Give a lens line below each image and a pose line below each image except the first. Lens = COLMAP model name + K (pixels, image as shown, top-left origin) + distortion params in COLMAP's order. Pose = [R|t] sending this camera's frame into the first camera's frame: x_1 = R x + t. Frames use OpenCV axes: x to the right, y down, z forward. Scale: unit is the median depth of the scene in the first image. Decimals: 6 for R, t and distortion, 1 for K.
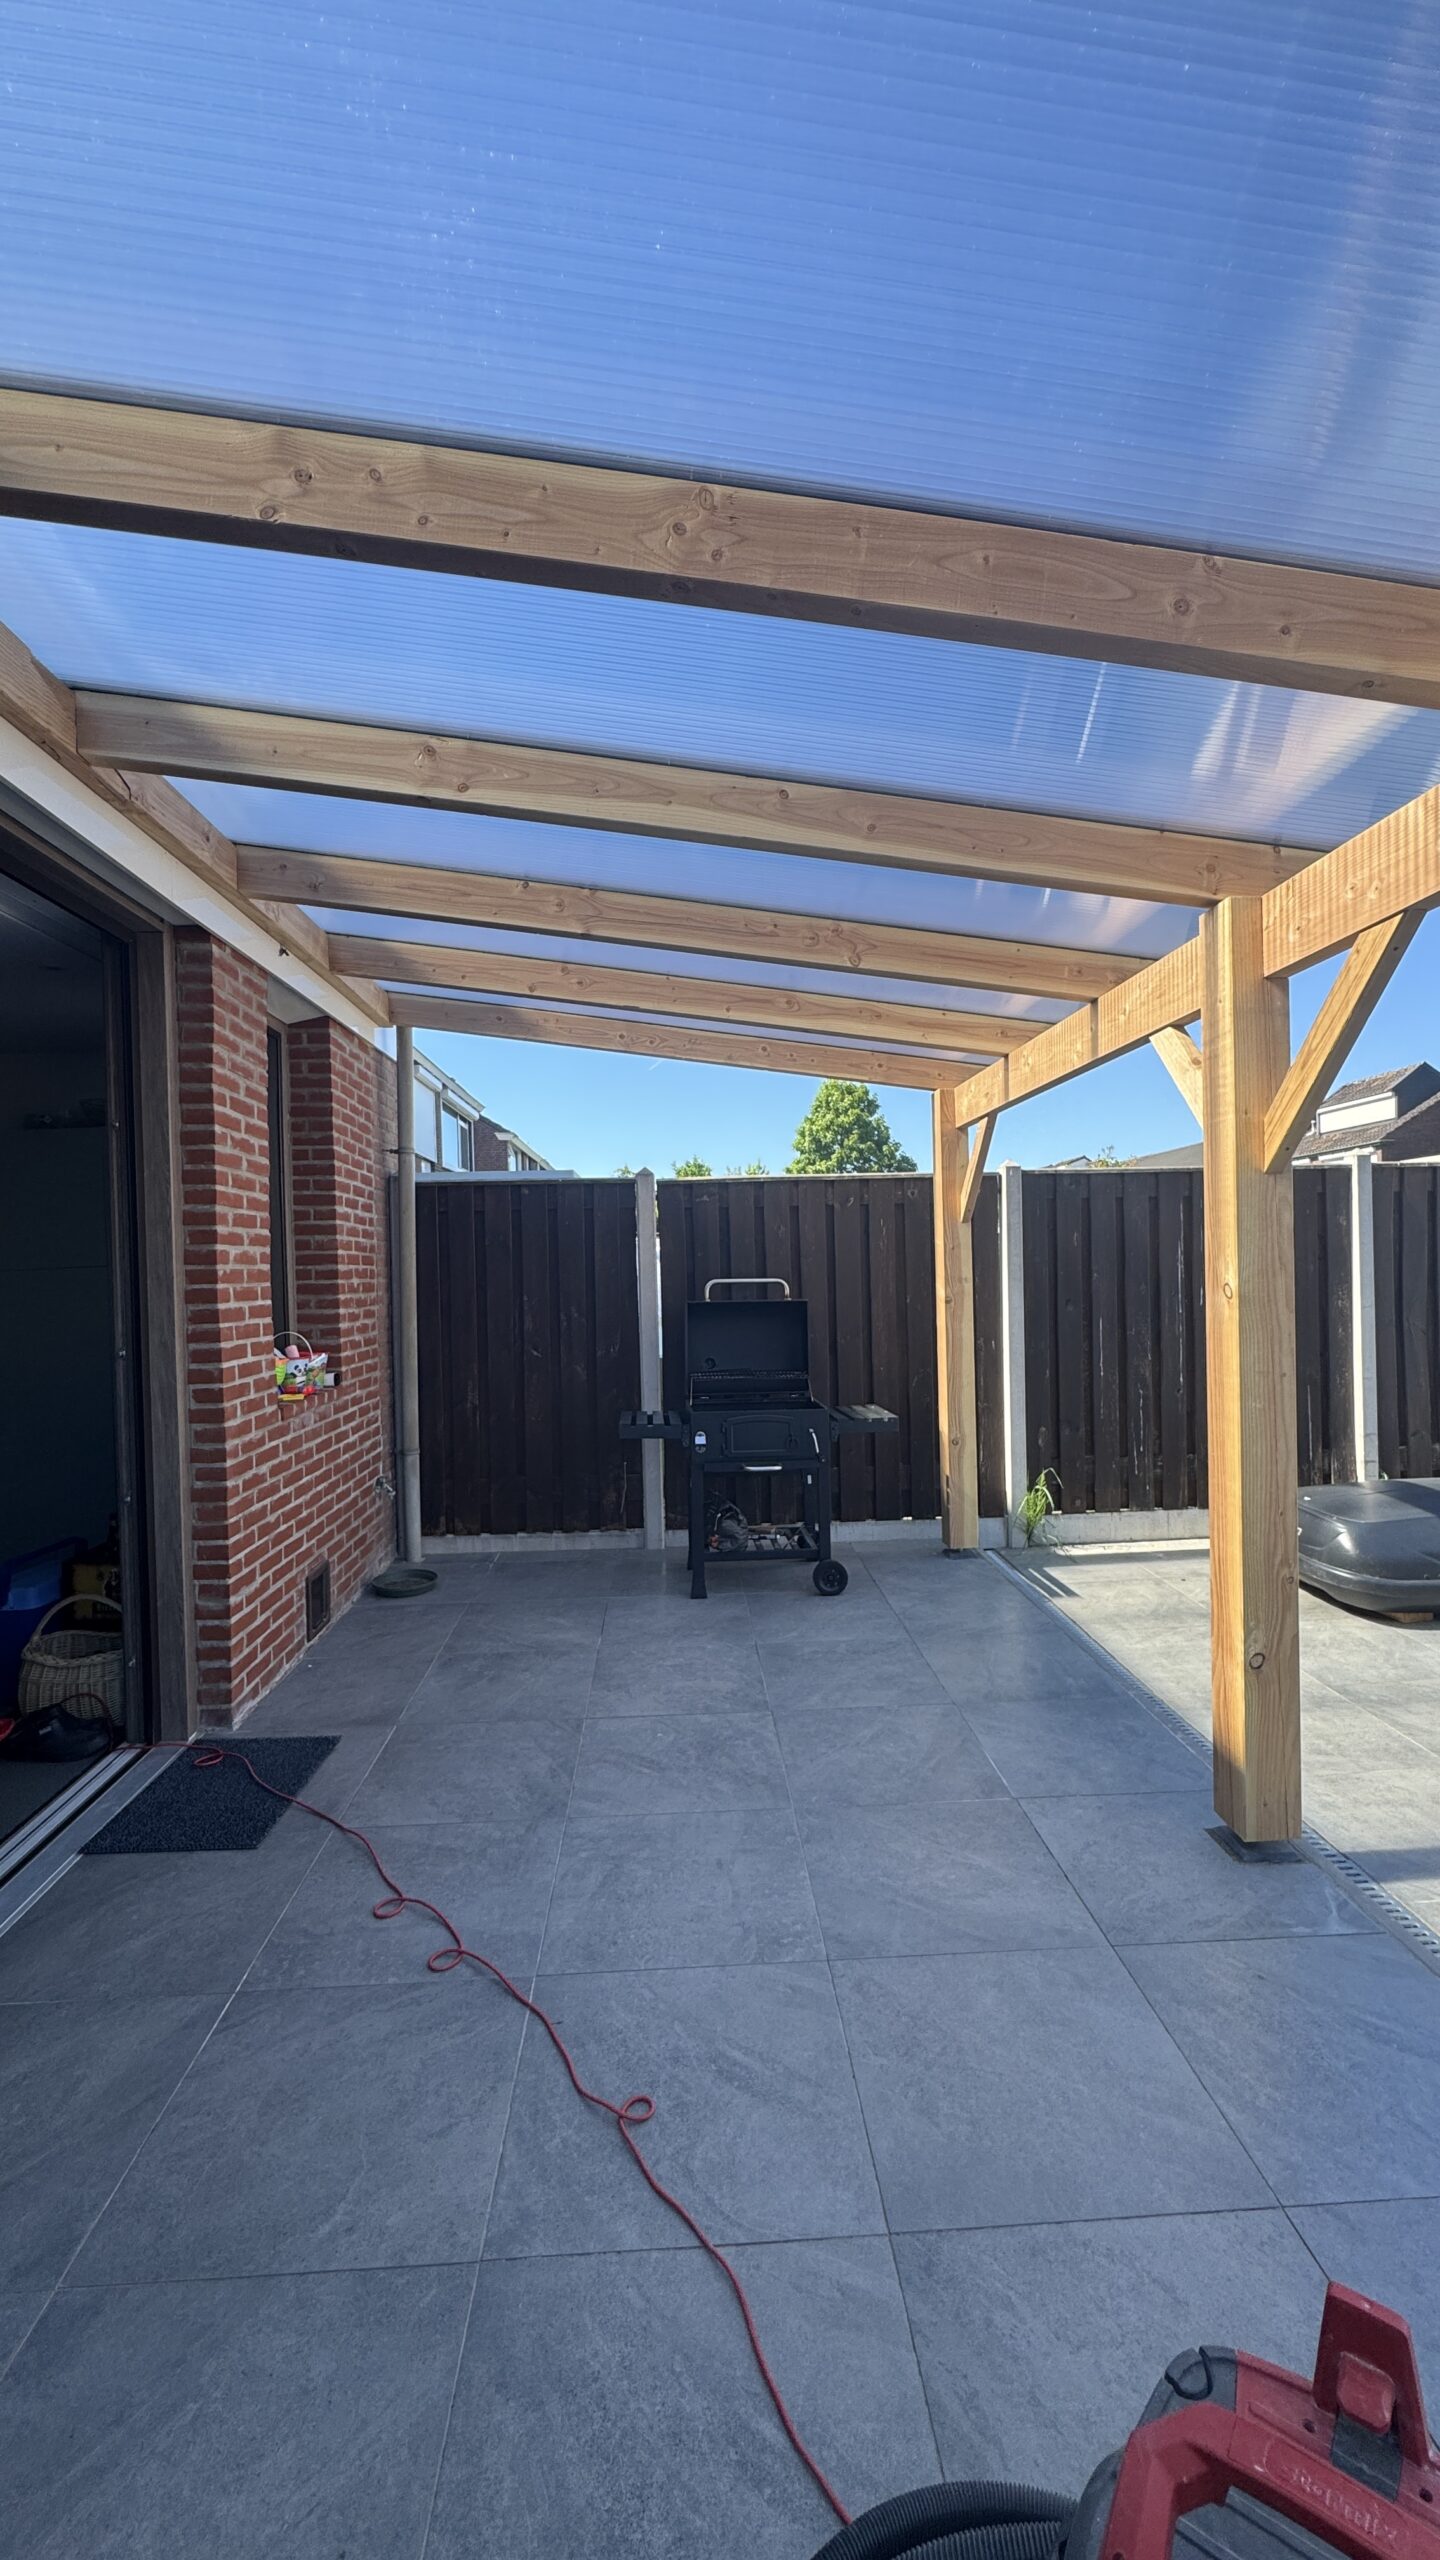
lens RADIAL K [[1019.1, 0, 720.0], [0, 1019.1, 1280.0], [0, 0, 1]] dist [-0.000135, 0.000353]
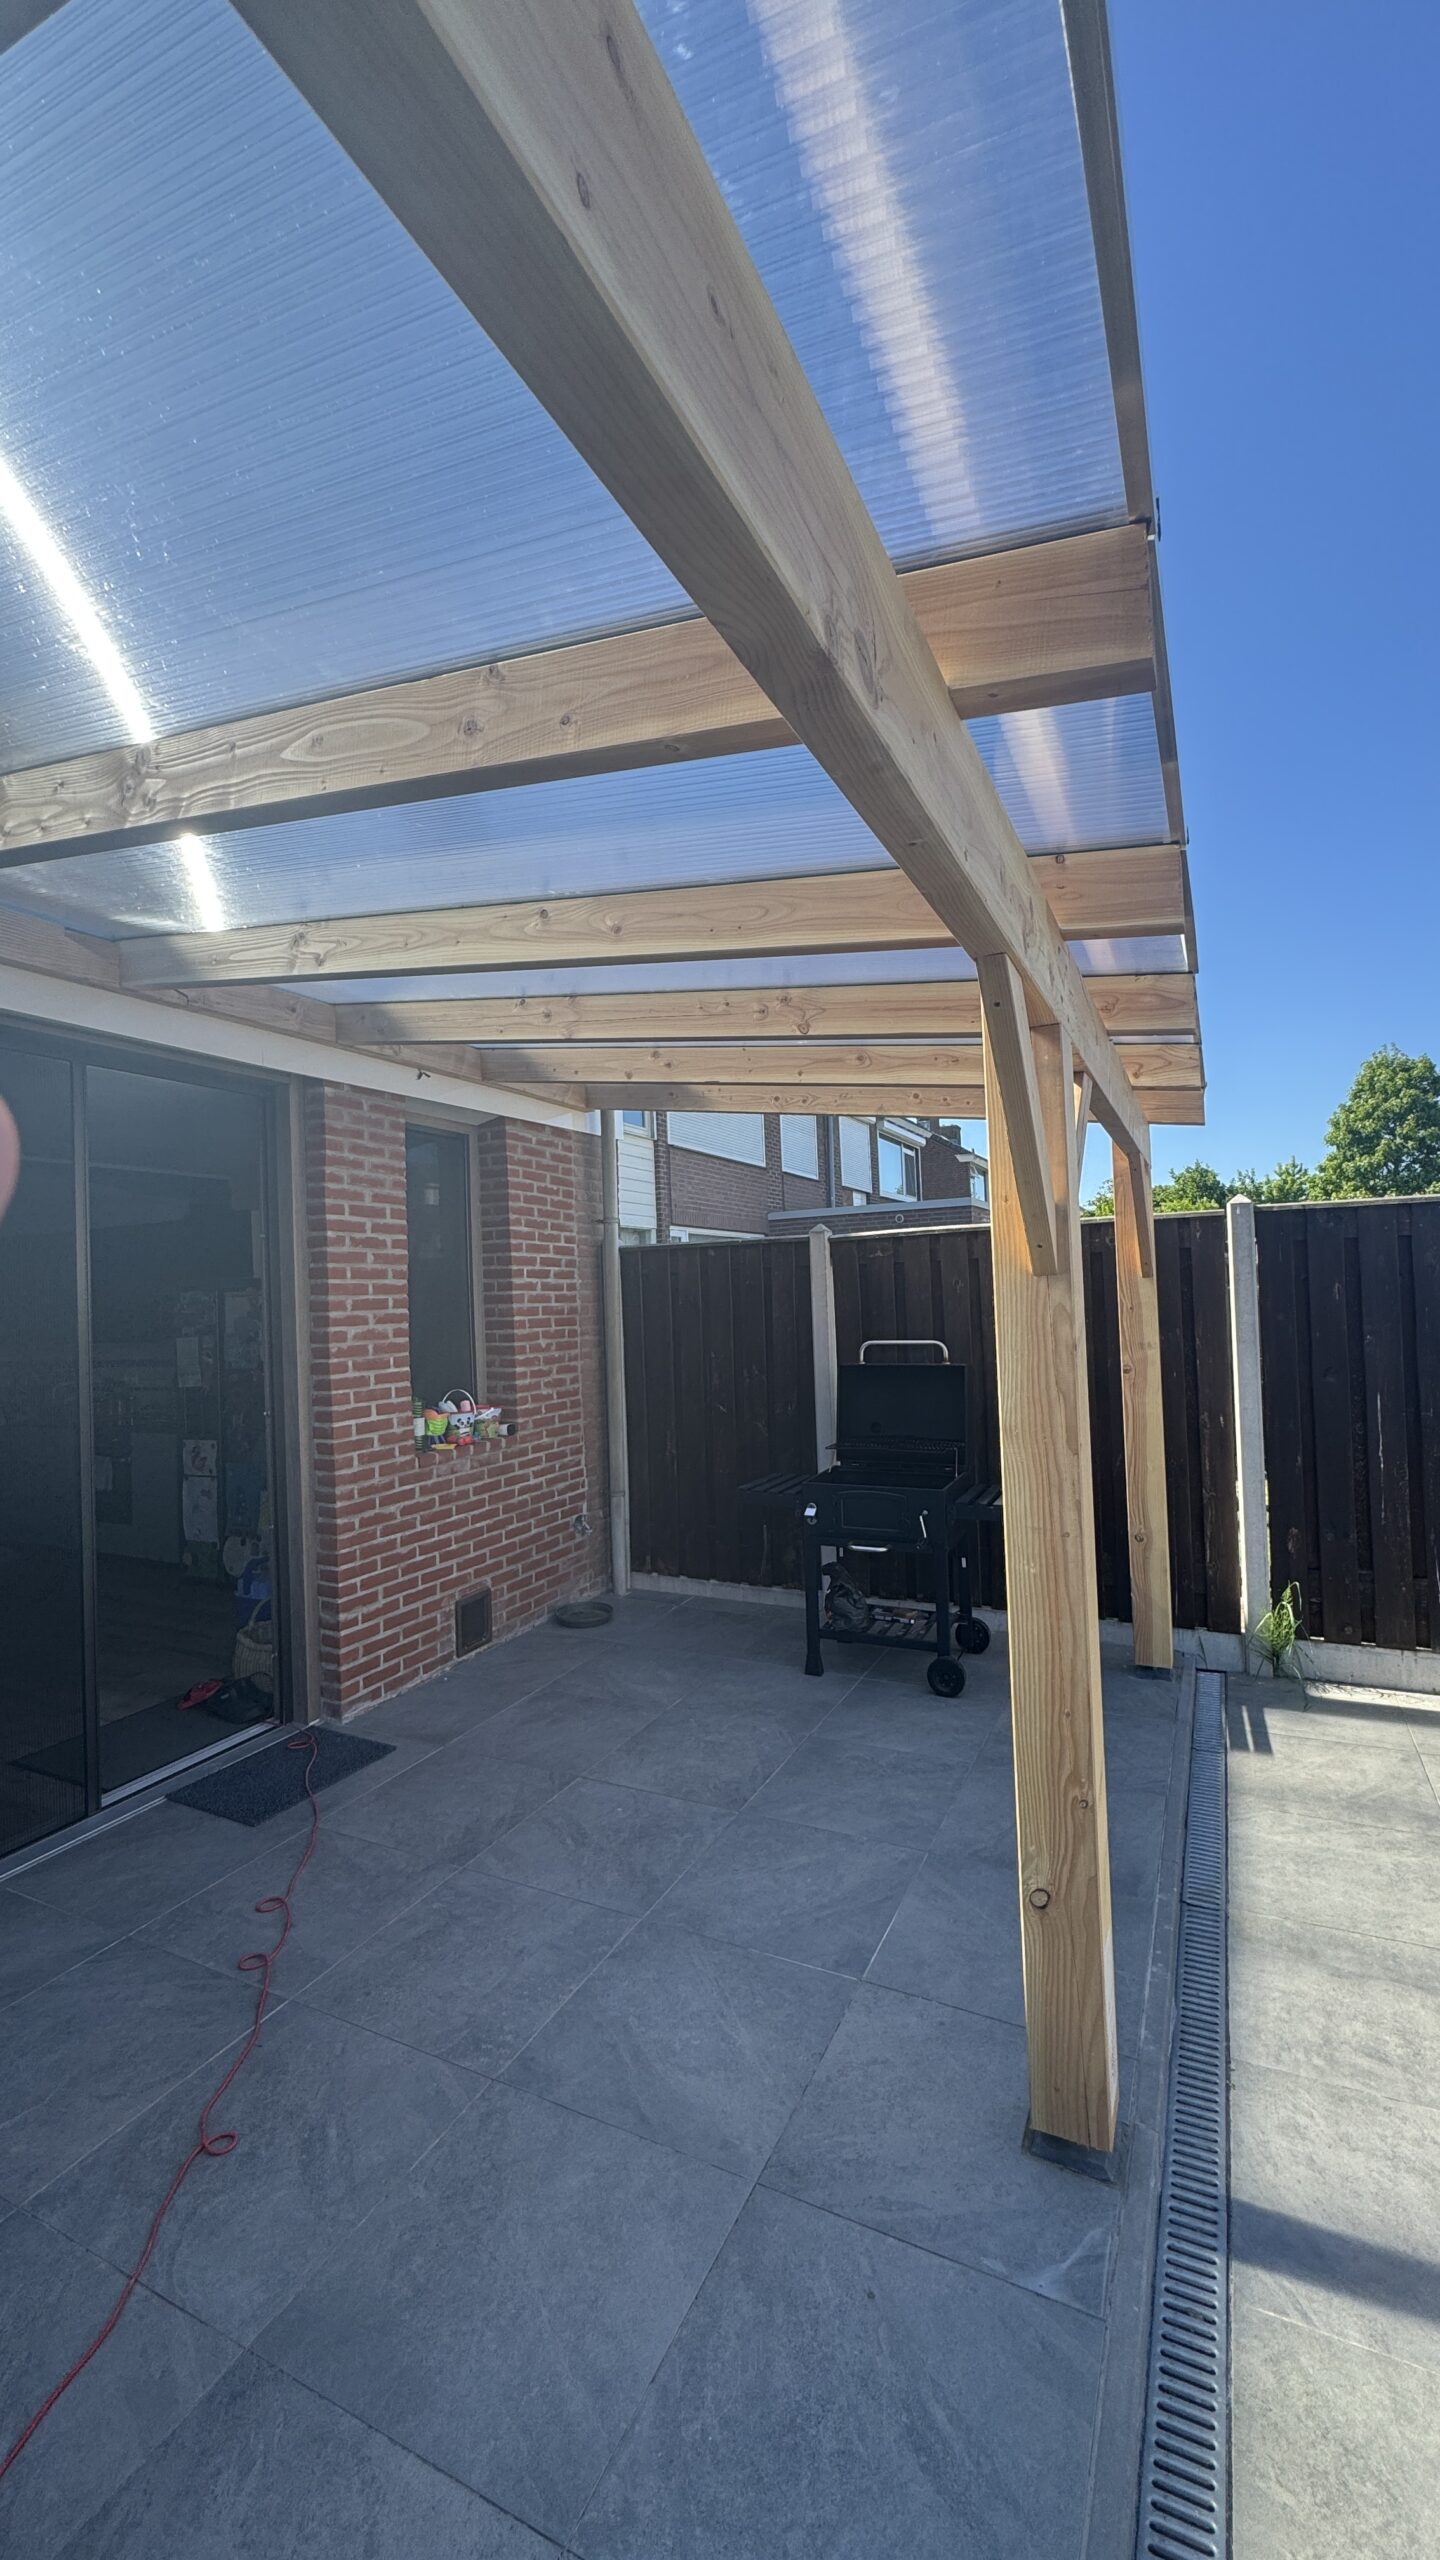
lens RADIAL K [[1019.1, 0, 720.0], [0, 1019.1, 1280.0], [0, 0, 1]] dist [-0.000135, 0.000353]
pose [[0.873587, -0.016477, -0.486389, 0.396522], [0.009636, 0.999816, -0.016564, -0.050517], [0.486572, 0.009783, 0.873586, 0.109737]]
